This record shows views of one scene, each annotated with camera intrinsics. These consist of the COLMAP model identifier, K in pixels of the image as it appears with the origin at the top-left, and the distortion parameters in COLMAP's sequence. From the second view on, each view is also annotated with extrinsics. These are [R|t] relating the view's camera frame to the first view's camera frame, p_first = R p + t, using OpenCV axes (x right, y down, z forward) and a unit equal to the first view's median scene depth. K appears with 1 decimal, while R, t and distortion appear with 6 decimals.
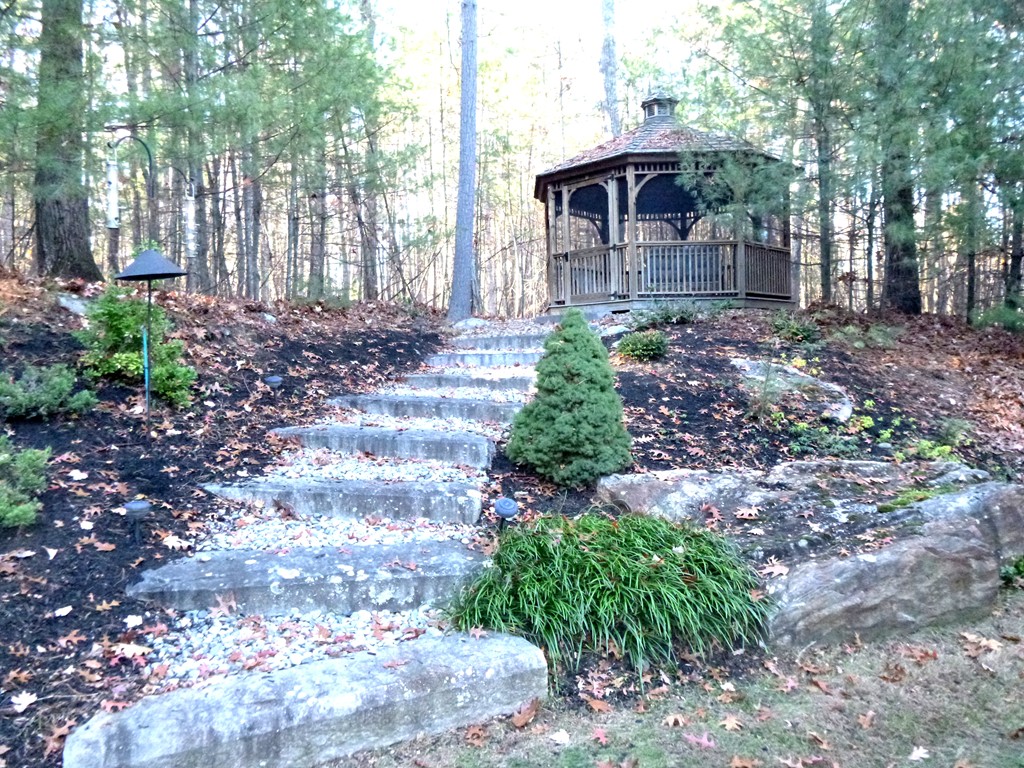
lens RADIAL K [[757.1, 0, 512.0], [0, 757.1, 384.0], [0, 0, 1]] dist [-0.039834, 0.000464]
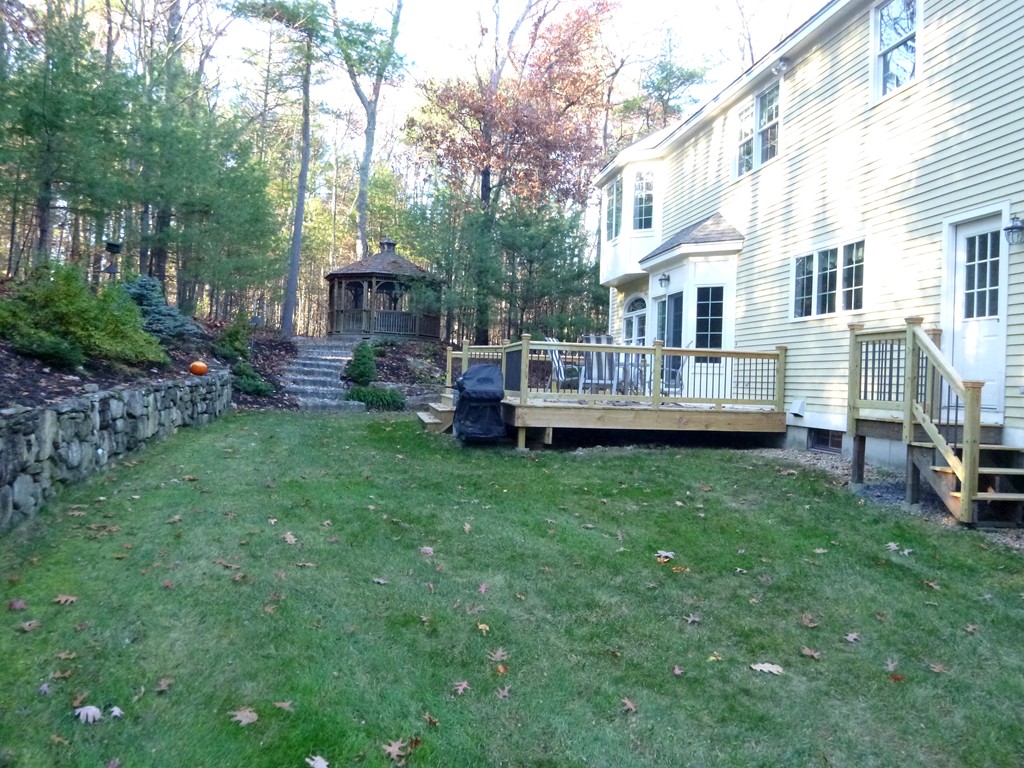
lens RADIAL K [[757.1, 0, 512.0], [0, 757.1, 384.0], [0, 0, 1]] dist [-0.039834, 0.000464]
pose [[0.926791, 0.057345, 0.371174, -0.302924], [-0.048434, 0.998271, -0.033295, 0.103325], [-0.372442, 0.012880, 0.927966, -1.356344]]
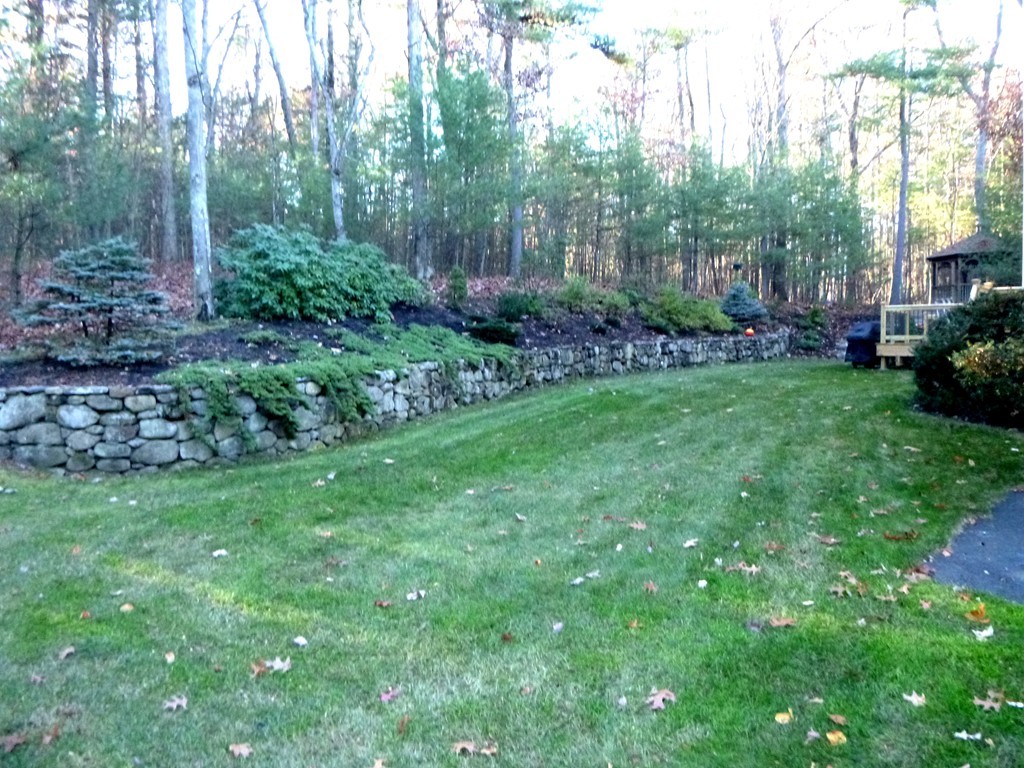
lens RADIAL K [[757.1, 0, 512.0], [0, 757.1, 384.0], [0, 0, 1]] dist [-0.039834, 0.000464]
pose [[0.840690, 0.055454, -0.538670, 0.279373], [-0.042777, 0.998435, 0.036024, 0.161561], [0.539825, -0.007242, 0.841746, -2.290873]]
